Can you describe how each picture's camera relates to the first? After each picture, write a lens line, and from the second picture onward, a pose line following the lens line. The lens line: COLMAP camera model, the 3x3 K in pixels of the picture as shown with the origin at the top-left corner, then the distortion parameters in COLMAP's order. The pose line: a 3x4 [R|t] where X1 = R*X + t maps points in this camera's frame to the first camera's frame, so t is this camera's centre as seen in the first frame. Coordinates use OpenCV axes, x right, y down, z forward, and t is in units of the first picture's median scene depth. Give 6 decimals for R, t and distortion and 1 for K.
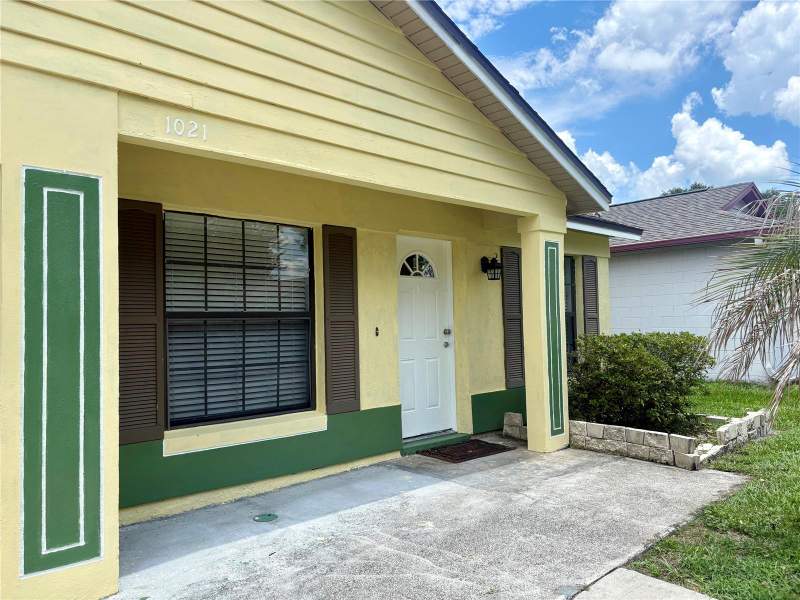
lens RADIAL K [[582.9, 0, 400.0], [0, 582.9, 300.0], [0, 0, 1]] dist [0.000804, -0.000498]
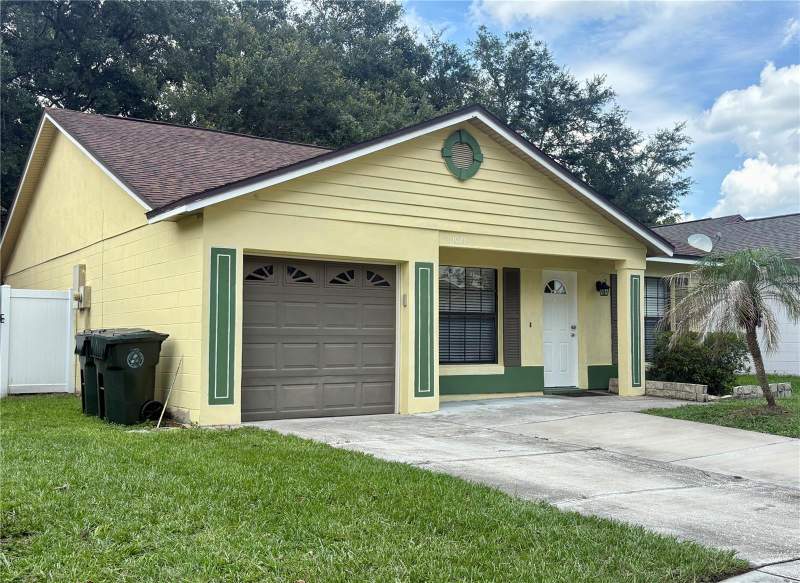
lens RADIAL K [[822.8, 0, 400.0], [0, 822.8, 291.5], [0, 0, 1]] dist [0.126591, -0.000018]
pose [[0.984107, 0.014504, -0.176982, 0.013662], [-0.016700, 0.999801, -0.010922, -0.013586], [0.176789, 0.013704, 0.984153, -1.563031]]
